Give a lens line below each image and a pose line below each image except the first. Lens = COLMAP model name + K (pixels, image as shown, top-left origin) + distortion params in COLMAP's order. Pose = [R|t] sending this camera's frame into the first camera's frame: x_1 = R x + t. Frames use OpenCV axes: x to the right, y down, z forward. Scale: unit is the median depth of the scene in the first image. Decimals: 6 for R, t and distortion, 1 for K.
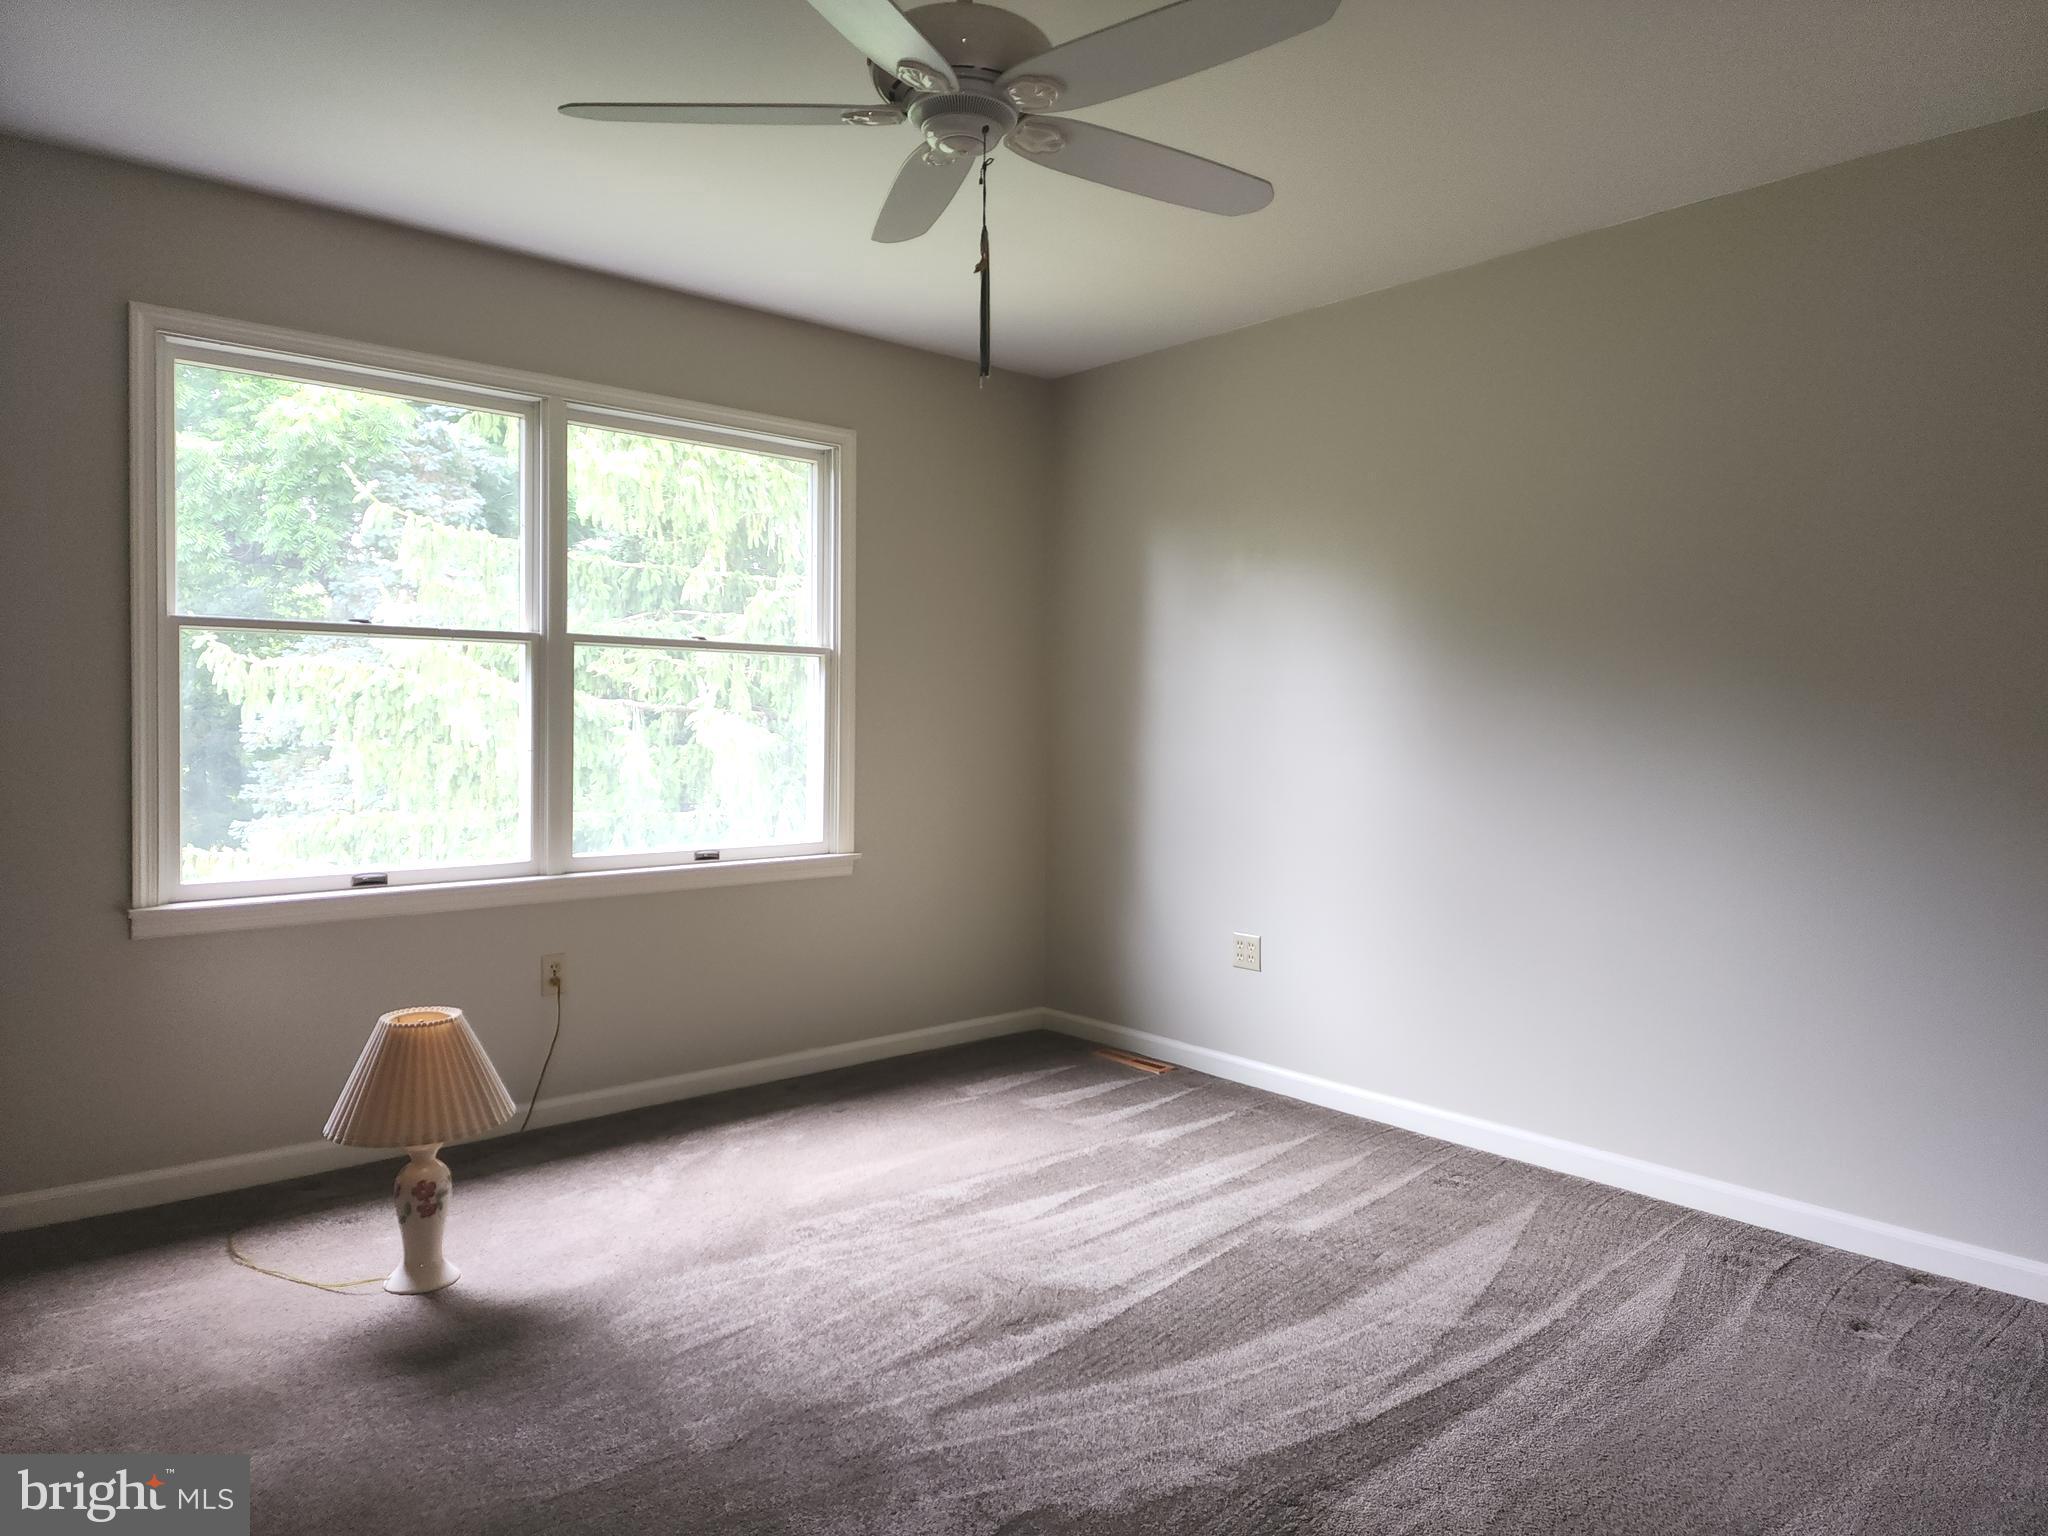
lens RADIAL K [[1358.4, 0, 1015.5], [0, 1358.4, 770.8], [0, 0, 1]] dist [0.097461, -0.088907]
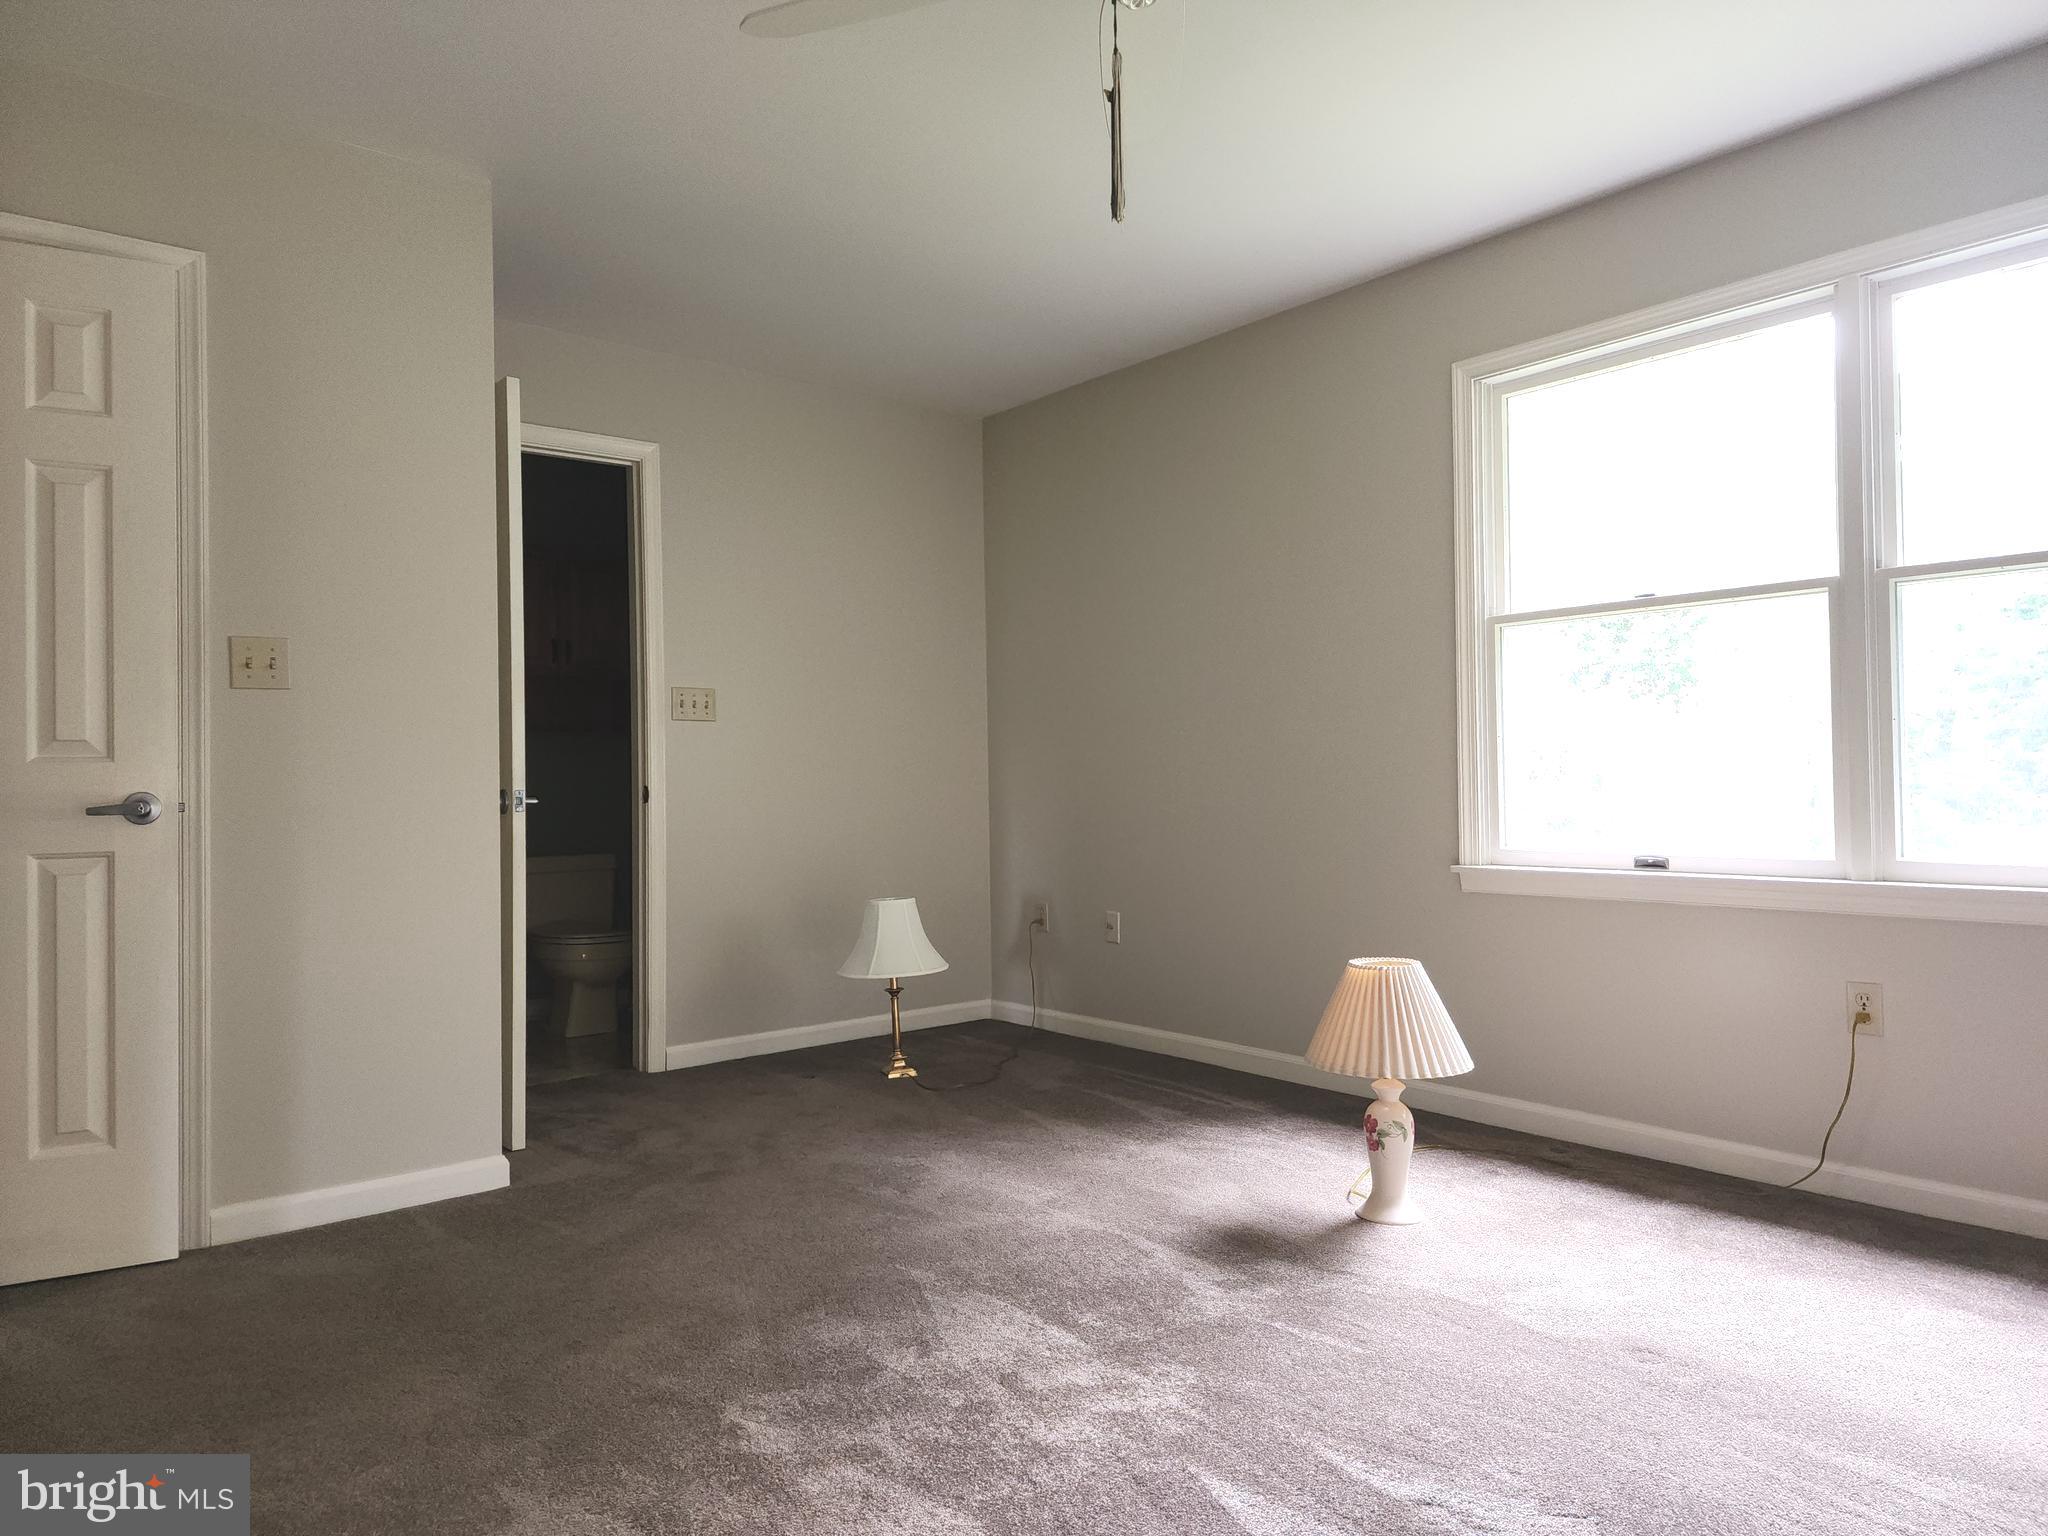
lens RADIAL K [[1358.4, 0, 1015.5], [0, 1358.4, 770.8], [0, 0, 1]] dist [0.097461, -0.088907]
pose [[-0.042510, -0.001061, -0.999095, 0.486084], [-0.003389, 0.999994, -0.000918, 0.016510], [0.999090, 0.003346, -0.042513, 0.569076]]
